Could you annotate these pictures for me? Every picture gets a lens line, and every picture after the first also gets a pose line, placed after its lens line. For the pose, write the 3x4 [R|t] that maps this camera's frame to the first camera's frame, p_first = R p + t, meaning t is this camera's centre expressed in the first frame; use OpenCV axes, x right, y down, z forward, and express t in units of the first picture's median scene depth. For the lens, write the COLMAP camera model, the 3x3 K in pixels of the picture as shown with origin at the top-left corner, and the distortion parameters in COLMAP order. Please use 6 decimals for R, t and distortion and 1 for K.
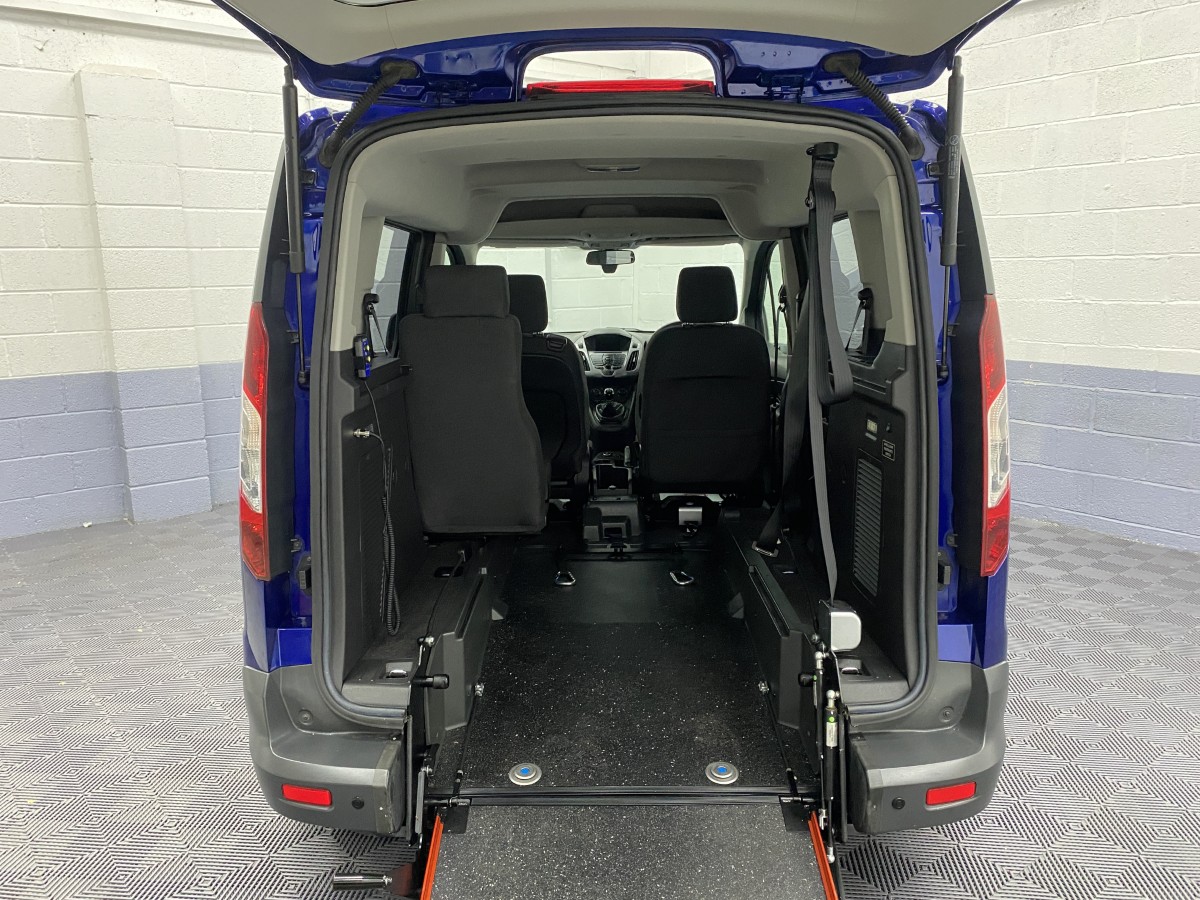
lens RADIAL K [[931.1, 0, 592.4], [0, 931.1, 435.3], [0, 0, 1]] dist [0.024855, -0.006702]
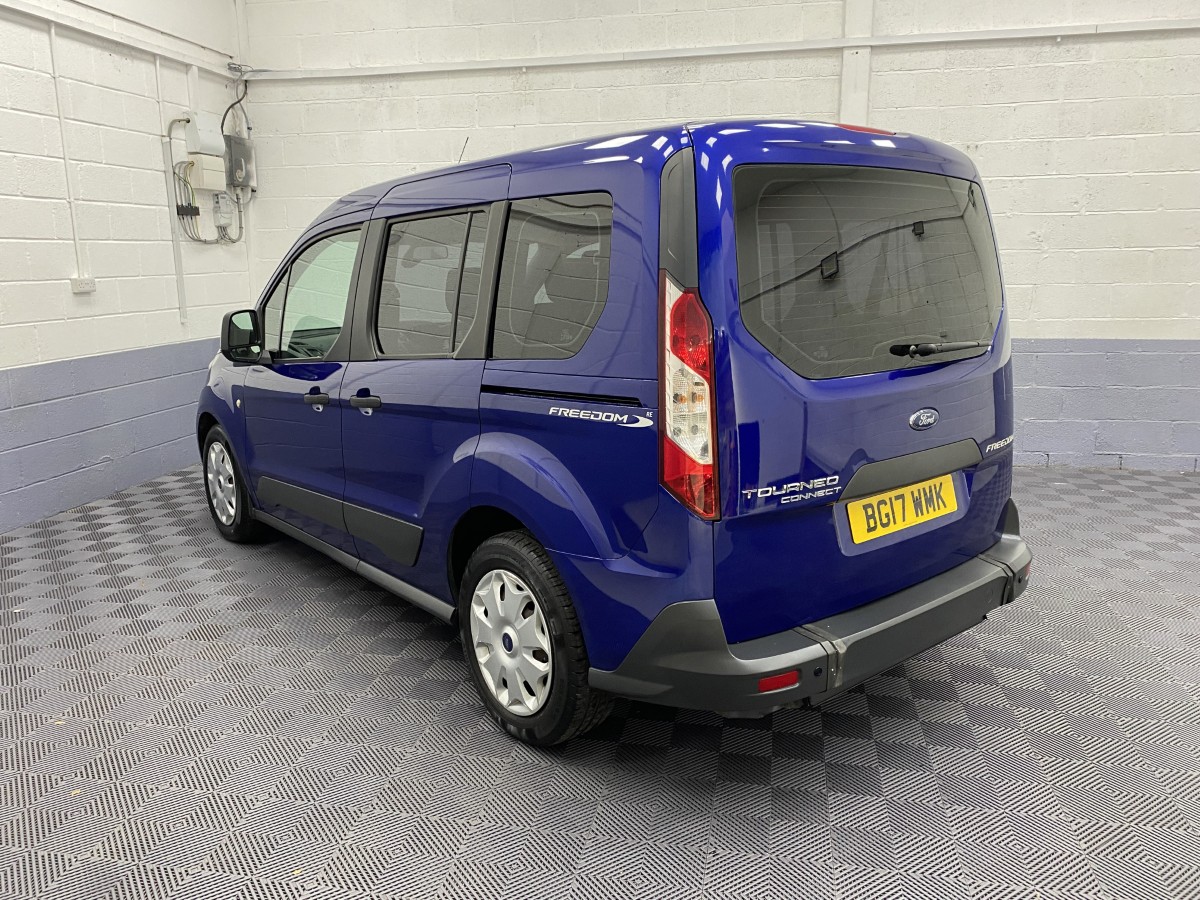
lens RADIAL K [[924.0, 0, 598.3], [0, 924.0, 441.1], [0, 0, 1]] dist [0.018094, -0.001435]
pose [[0.766381, -0.122198, 0.630657, -0.741307], [0.117849, 0.991823, 0.048966, -0.012050], [-0.631484, 0.036796, 0.774516, 0.112570]]
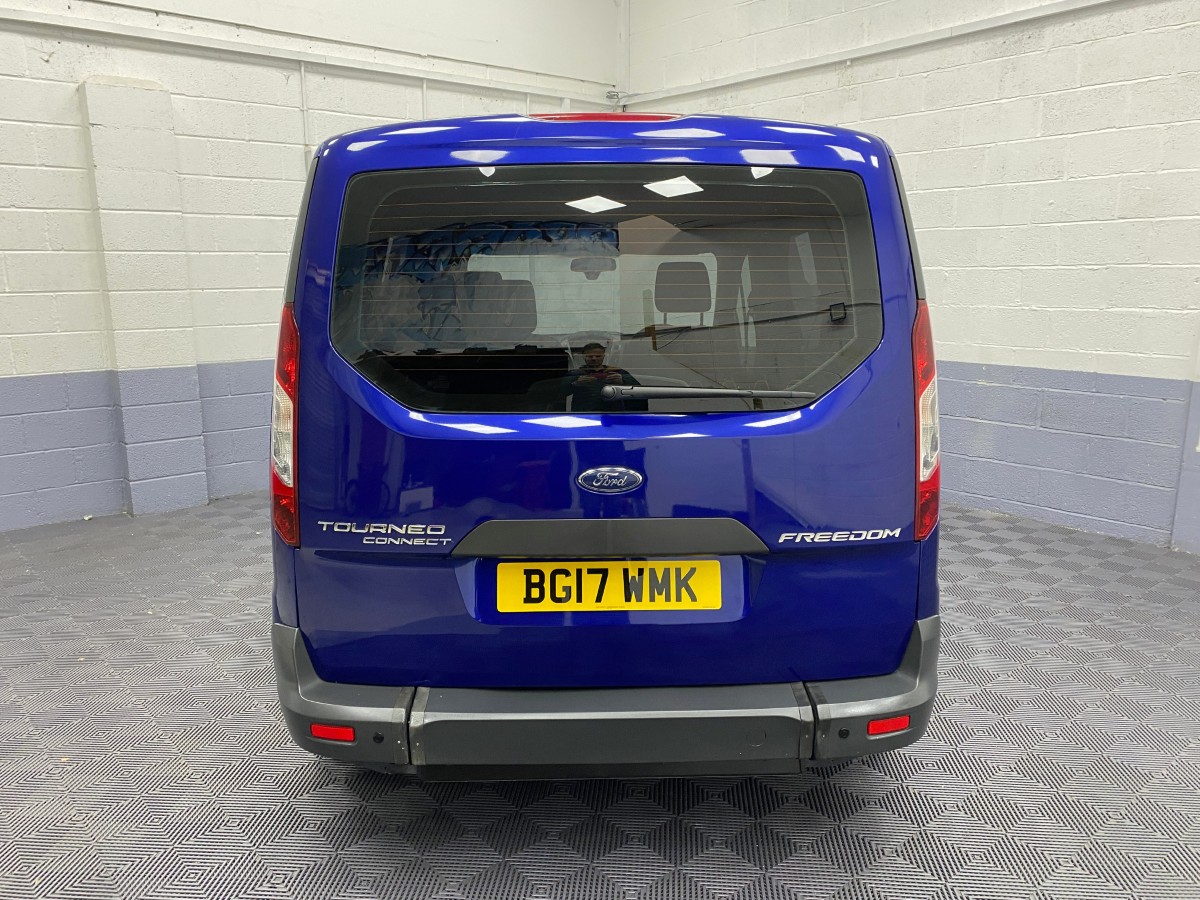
lens RADIAL K [[929.2, 0, 601.5], [0, 929.2, 435.0], [0, 0, 1]] dist [0.030746, -0.009343]
pose [[0.999459, 0.000937, 0.032869, -0.008826], [-0.000743, 0.999982, -0.005909, 0.016108], [-0.032874, 0.005881, 0.999442, -0.094588]]
